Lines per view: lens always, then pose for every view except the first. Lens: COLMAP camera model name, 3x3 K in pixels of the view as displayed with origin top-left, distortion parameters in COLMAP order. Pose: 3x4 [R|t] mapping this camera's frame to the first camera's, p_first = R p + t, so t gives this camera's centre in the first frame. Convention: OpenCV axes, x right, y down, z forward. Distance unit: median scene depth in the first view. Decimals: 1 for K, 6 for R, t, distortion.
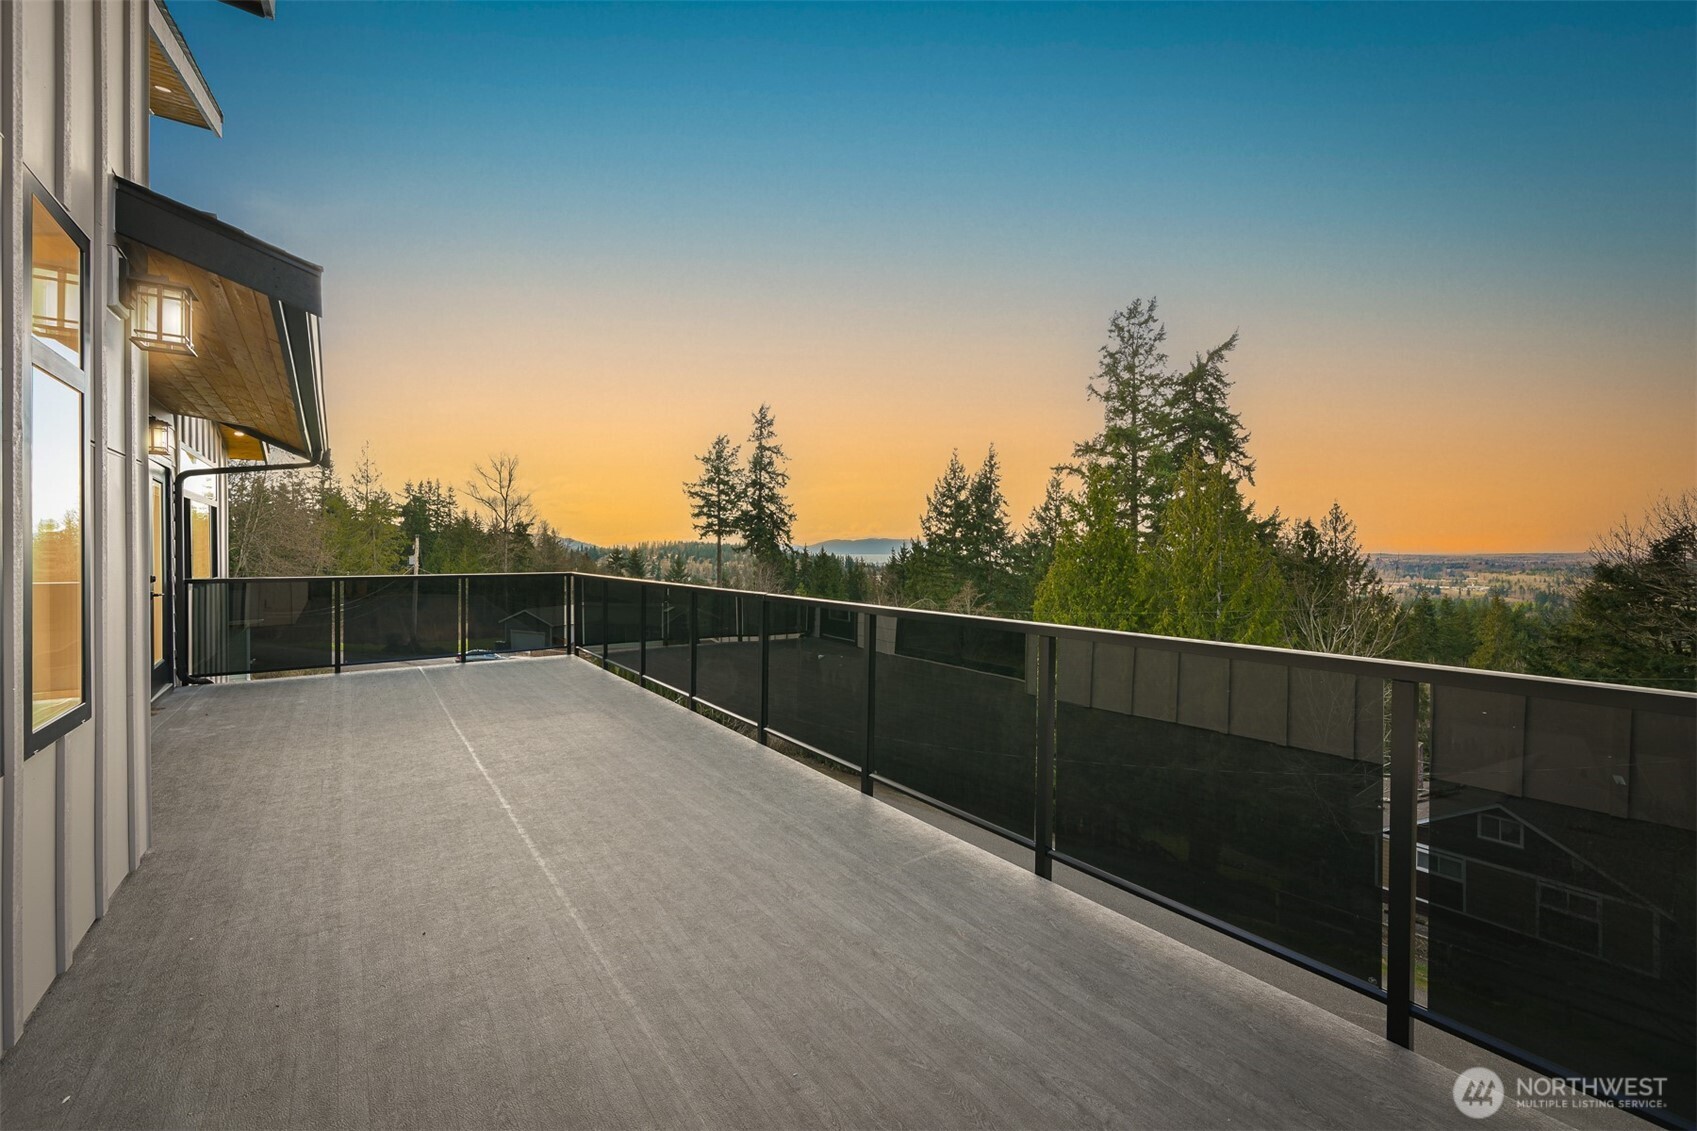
lens RADIAL K [[674.4, 0, 849.7], [0, 674.4, 550.3], [0, 0, 1]] dist [-0.012117, 0.000815]
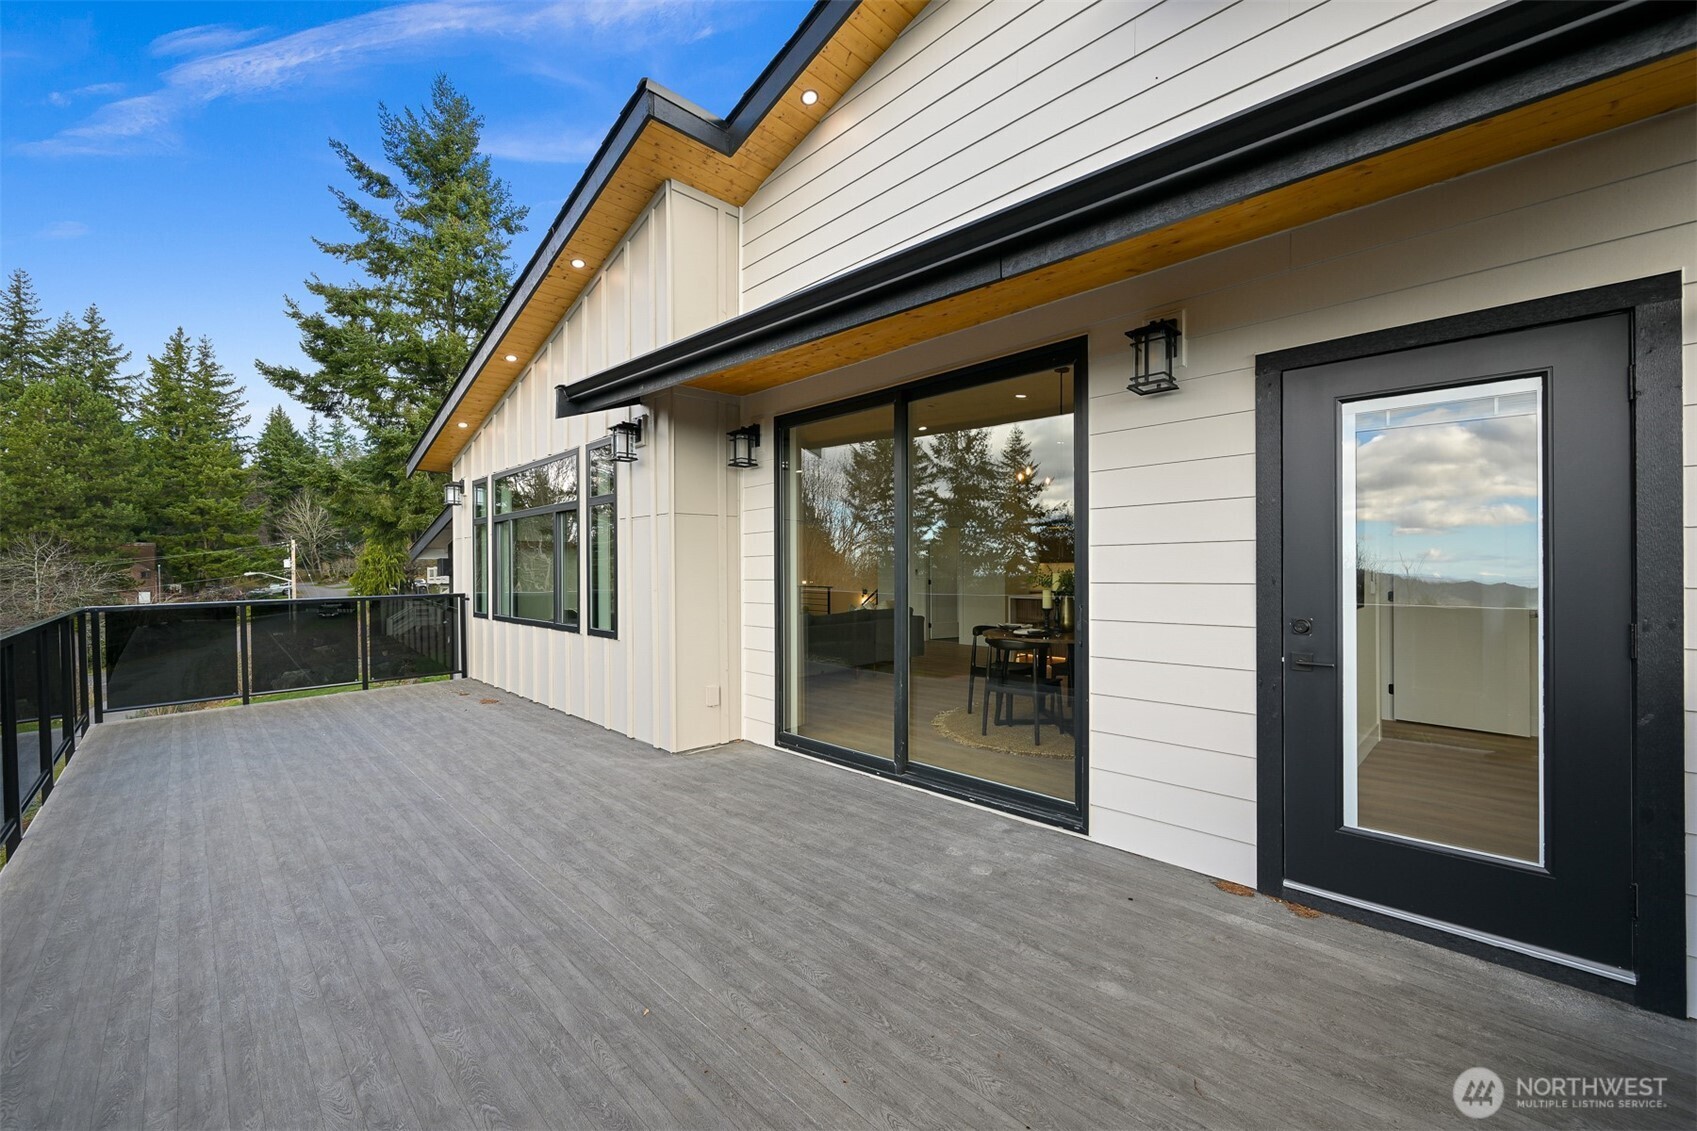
lens RADIAL K [[674.4, 0, 849.2], [0, 674.4, 568.0], [0, 0, 1]] dist [-0.012117, 0.000815]
pose [[-0.991821, 0.006739, -0.127460, -0.905676], [0.005495, 0.999934, 0.010110, -0.007678], [0.127520, 0.009327, -0.991792, 1.886658]]
